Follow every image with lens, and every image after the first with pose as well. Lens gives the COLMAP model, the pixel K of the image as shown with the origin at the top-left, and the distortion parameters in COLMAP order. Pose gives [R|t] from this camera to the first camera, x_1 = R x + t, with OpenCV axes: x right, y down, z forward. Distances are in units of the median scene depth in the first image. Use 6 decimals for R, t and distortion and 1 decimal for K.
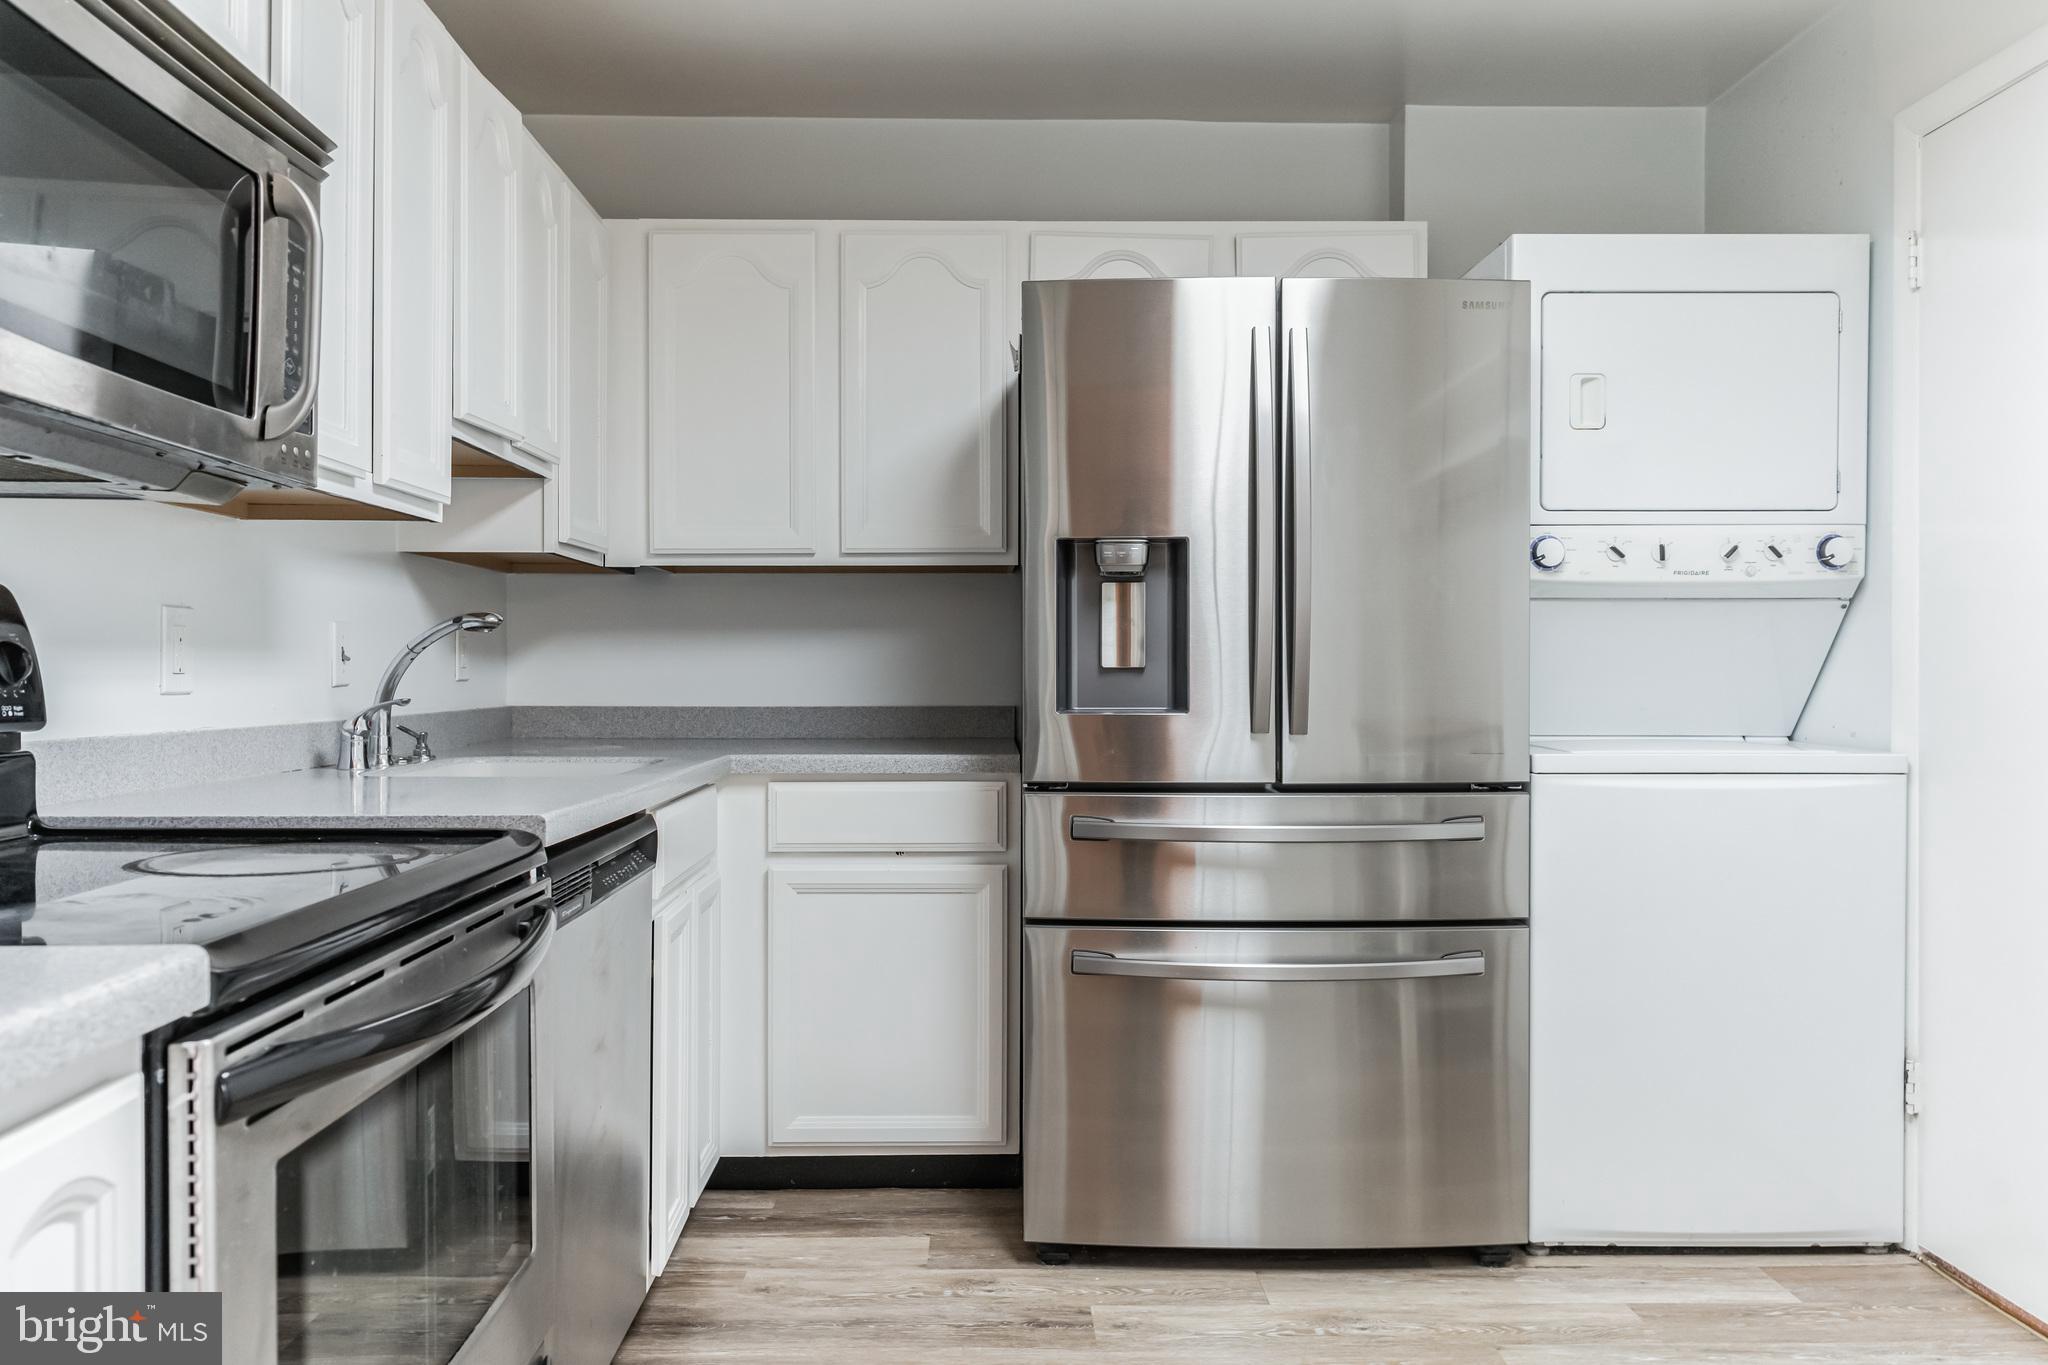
lens RADIAL K [[1470.5, 0, 1024.0], [0, 1470.5, 682.5], [0, 0, 1]] dist [0.001218, 0.001373]
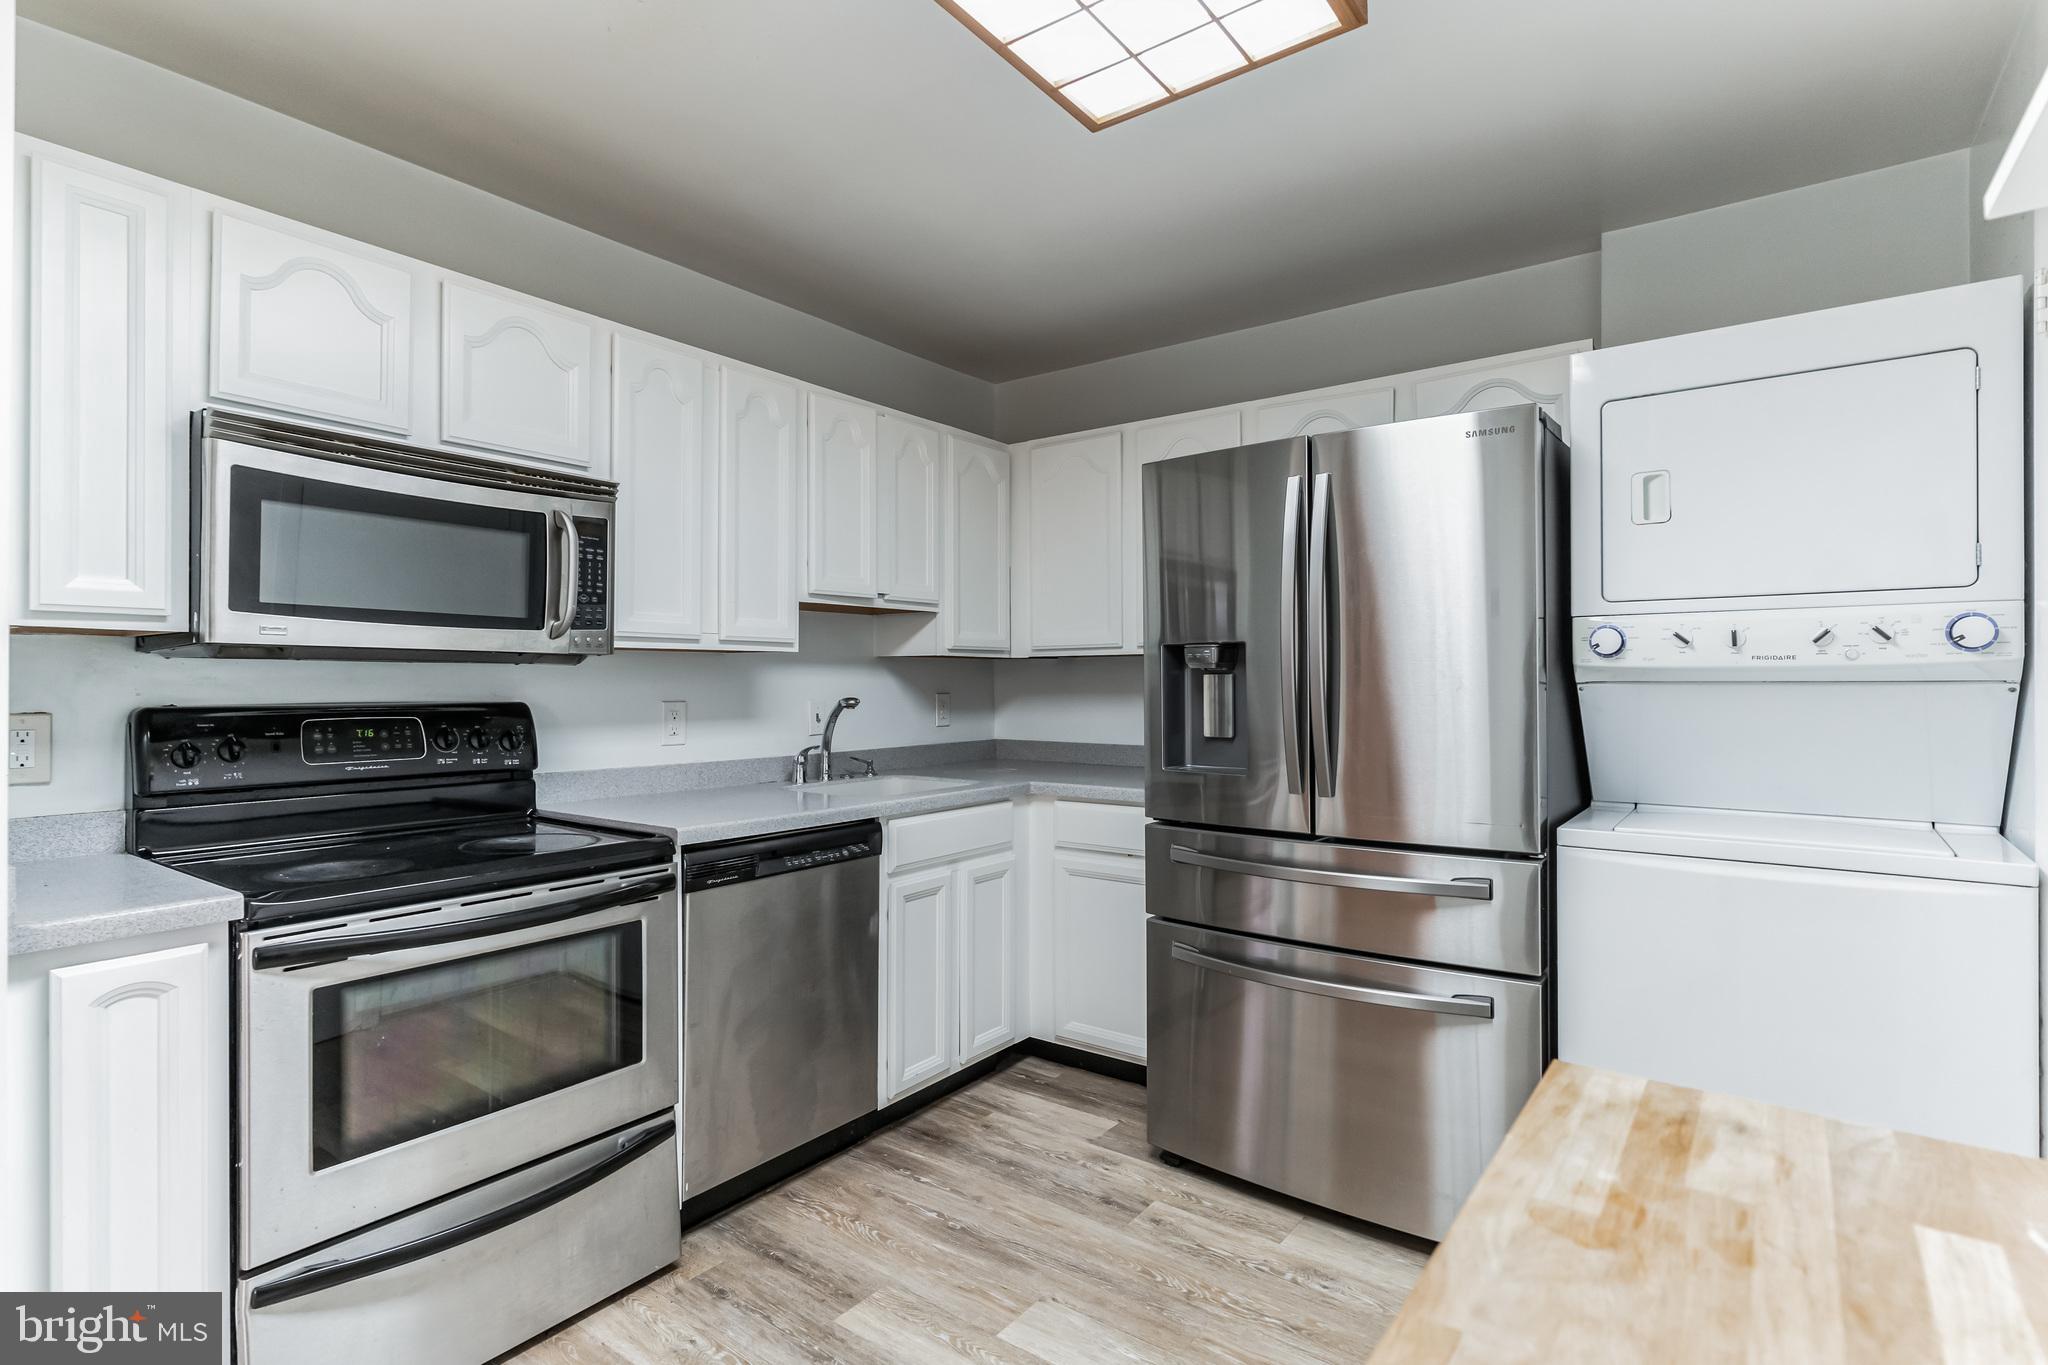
lens RADIAL K [[995.6, 0, 1024.0], [0, 995.6, 682.5], [0, 0, 1]] dist [0.002947, 0.000052]
pose [[0.795578, -0.002064, -0.605847, 0.473997], [-0.004915, 0.999939, -0.009861, -0.050077], [0.605831, 0.010823, 0.795520, 0.158693]]
